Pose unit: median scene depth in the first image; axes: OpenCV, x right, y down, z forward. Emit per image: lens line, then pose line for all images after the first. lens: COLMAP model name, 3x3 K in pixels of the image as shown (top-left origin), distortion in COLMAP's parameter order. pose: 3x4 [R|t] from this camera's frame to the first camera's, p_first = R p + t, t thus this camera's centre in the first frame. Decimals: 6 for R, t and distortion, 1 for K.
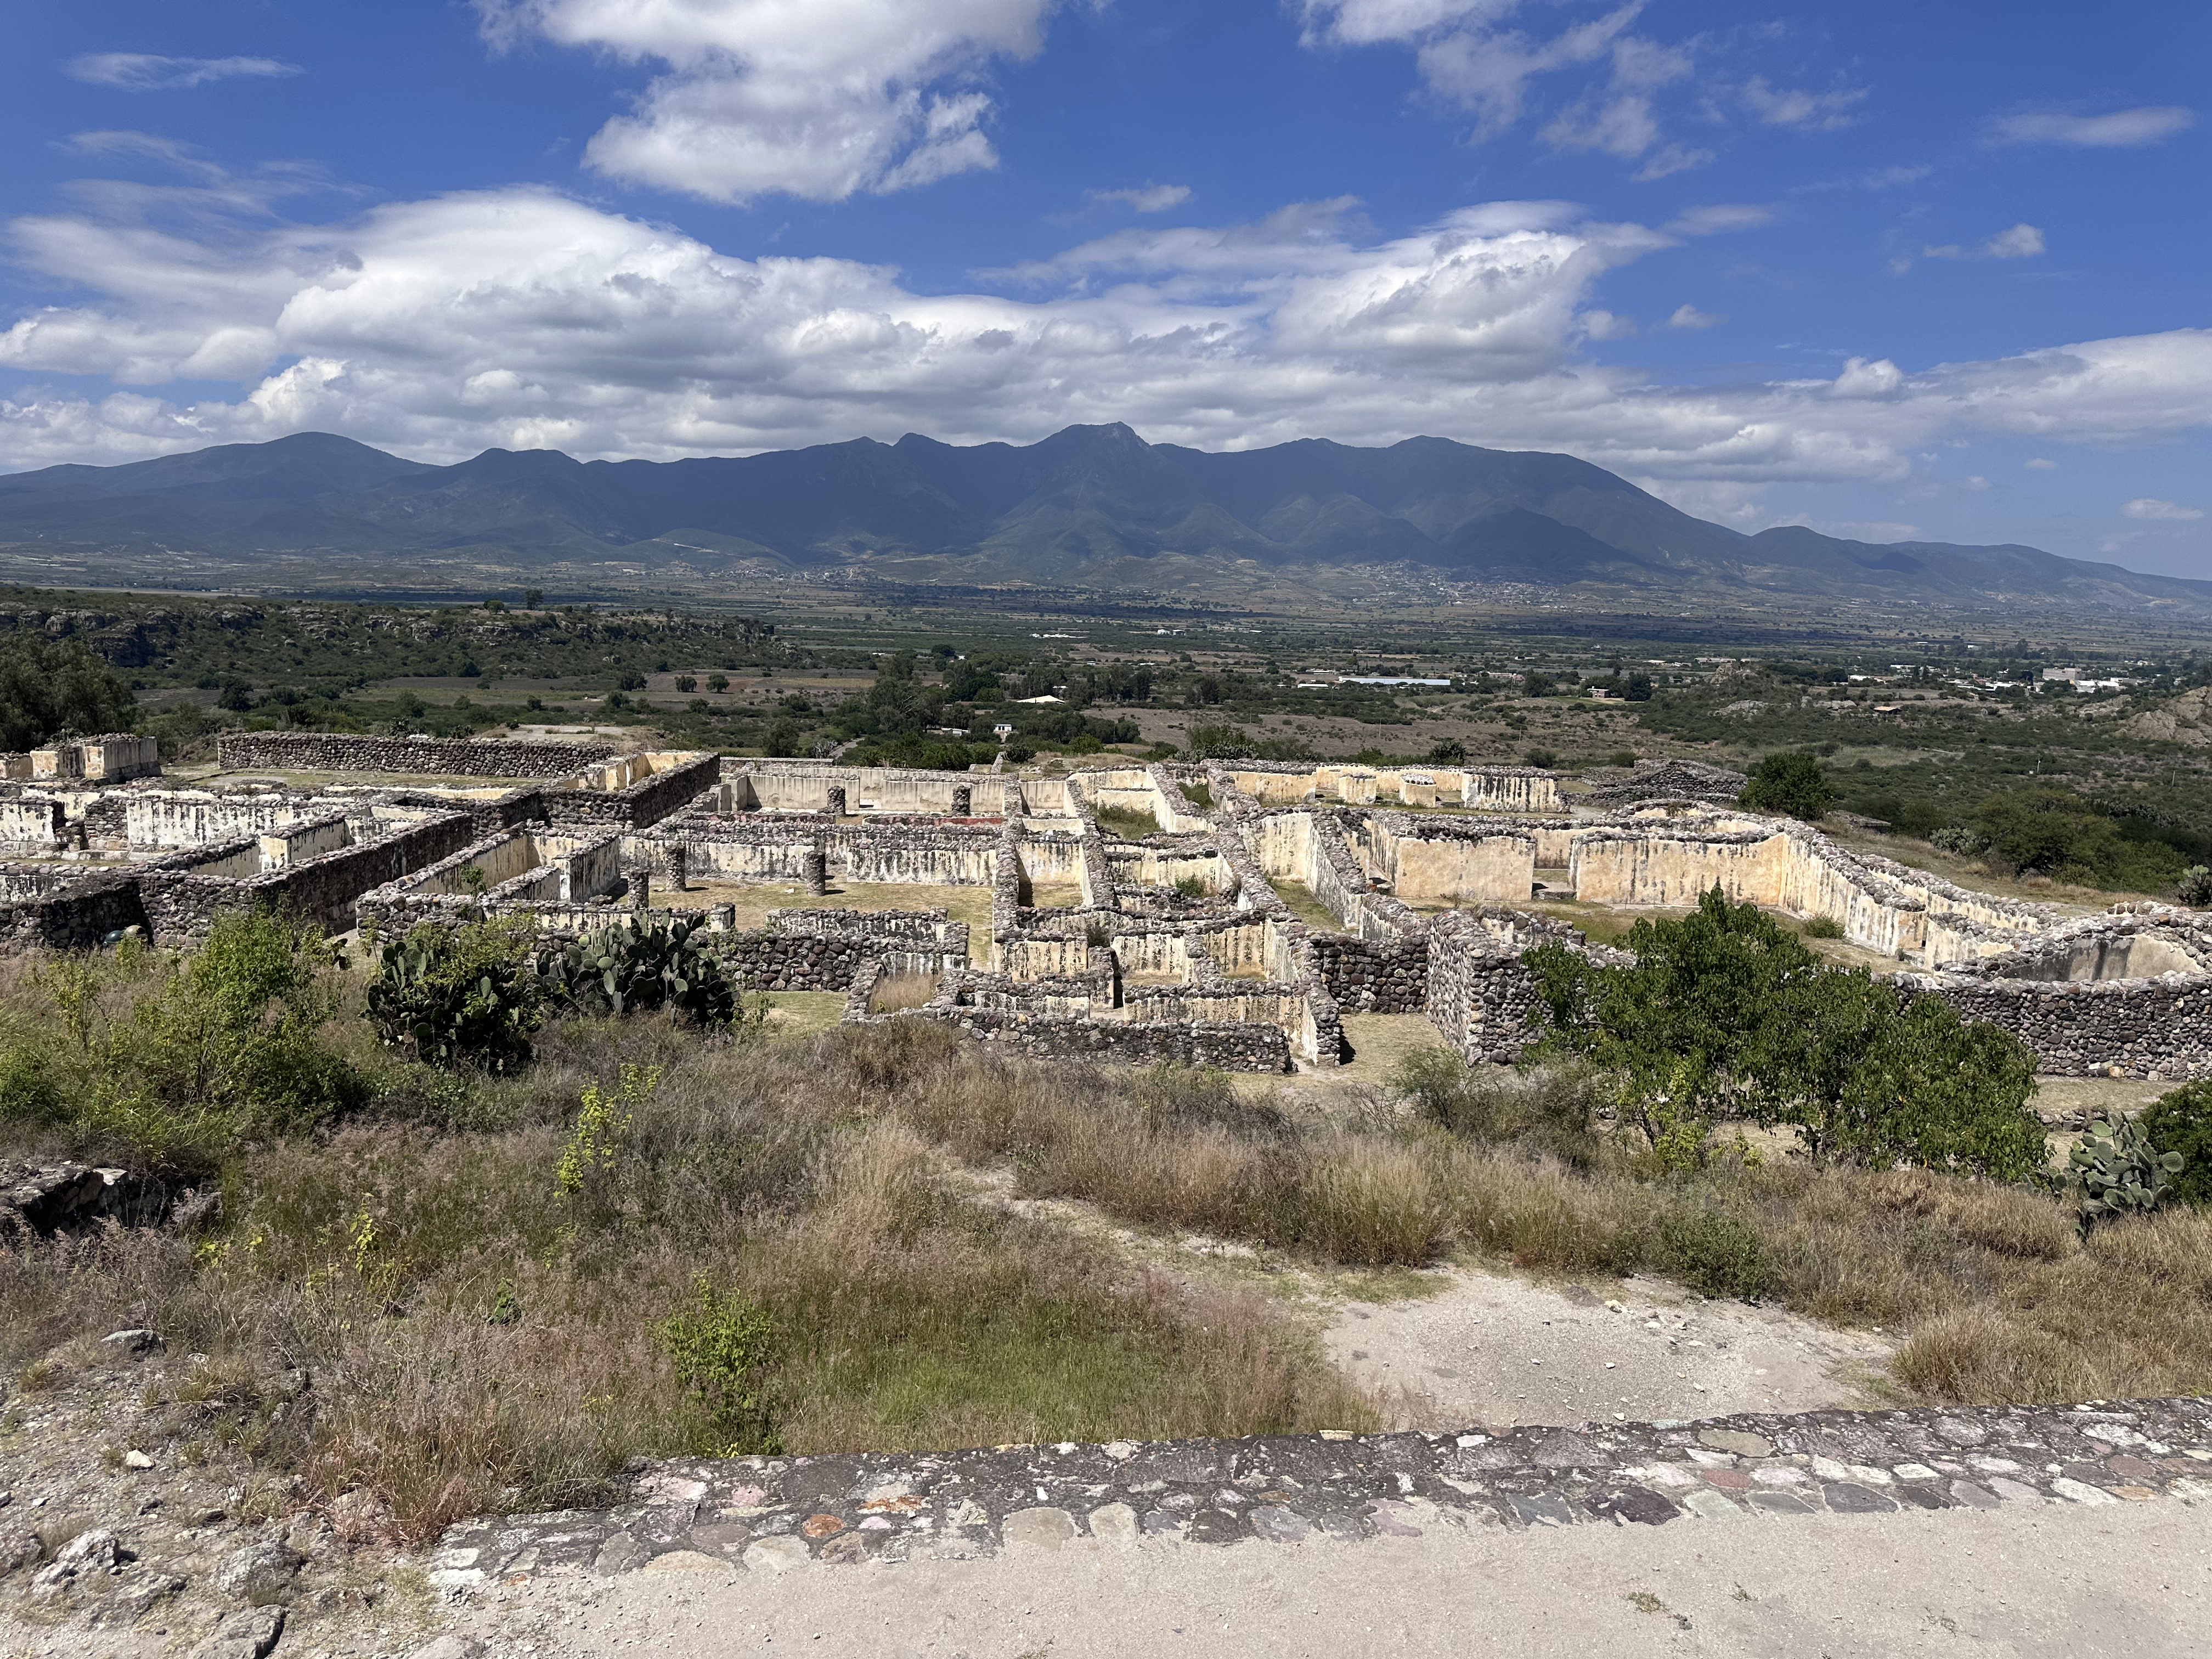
lens RADIAL K [[1635.7, 0, 1115.0], [0, 1635.7, 813.8], [0, 0, 1]] dist [0.097430, -0.138195]
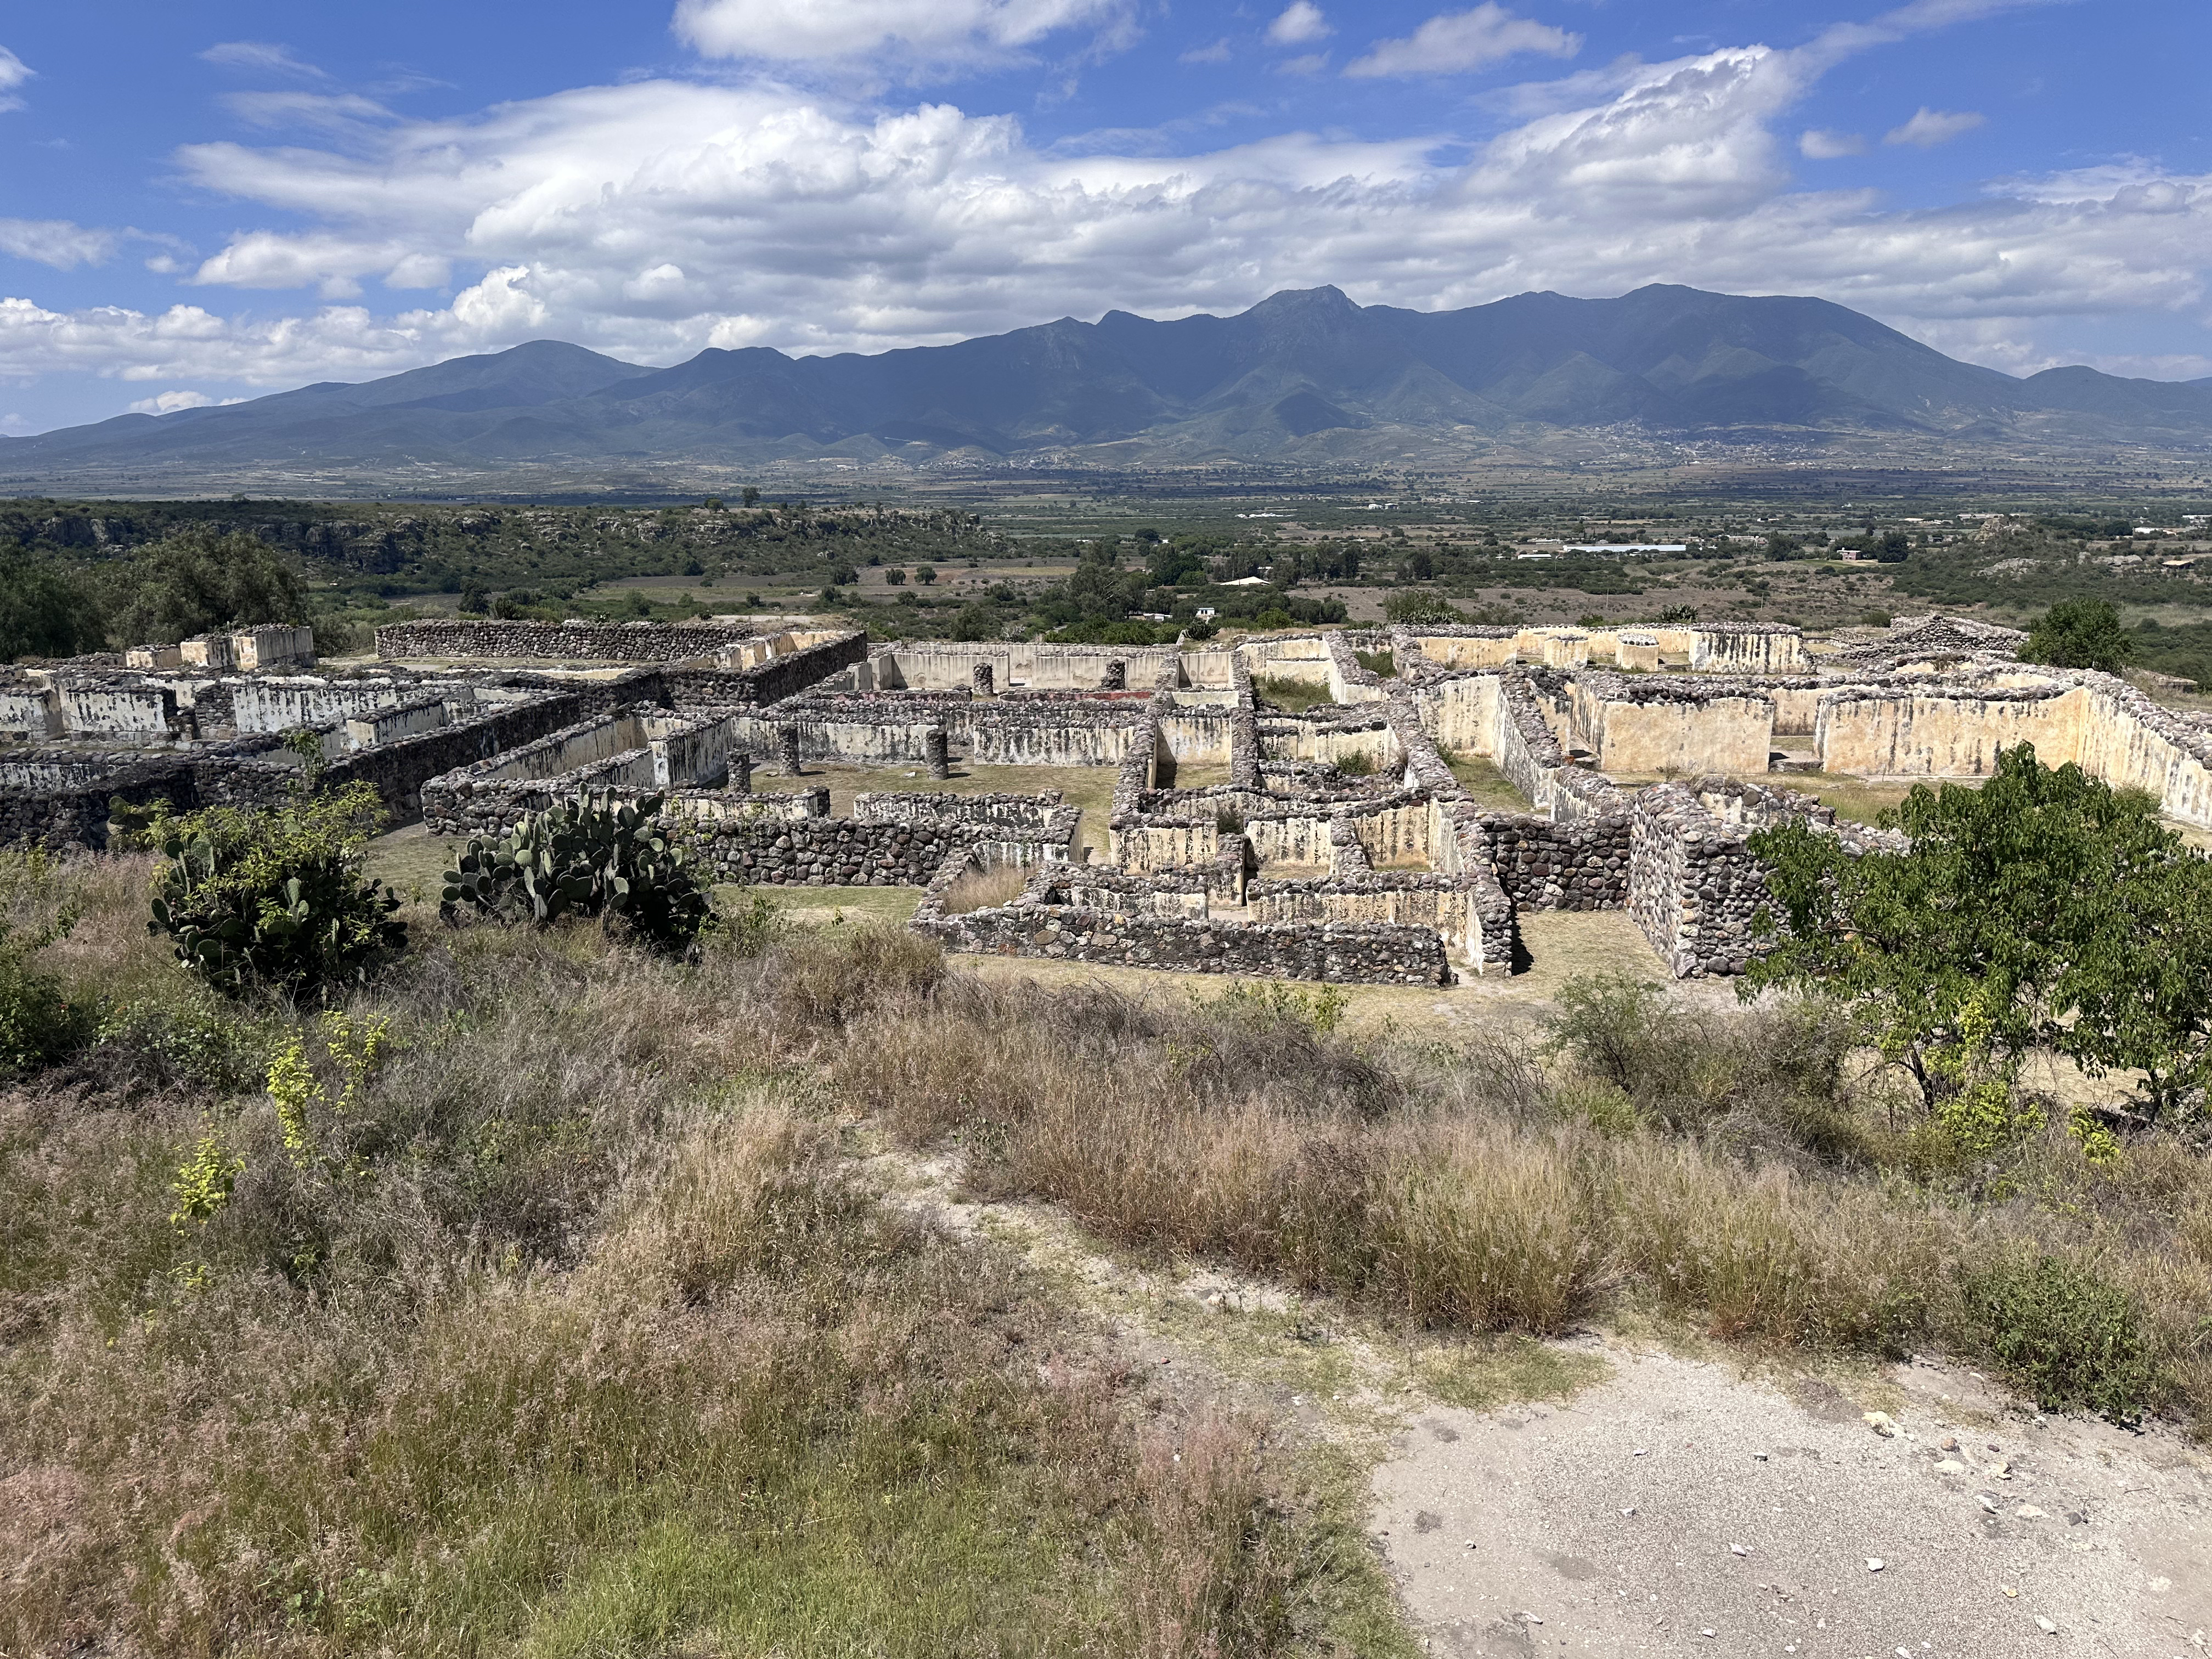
lens RADIAL K [[1635.7, 0, 1097.3], [0, 1635.7, 850.3], [0, 0, 1]] dist [0.097430, -0.138195]
pose [[0.990309, -0.006868, -0.138709, 0.031255], [0.019504, 0.995756, 0.089945, 0.009271], [0.137503, -0.091779, 0.986240, 0.115004]]
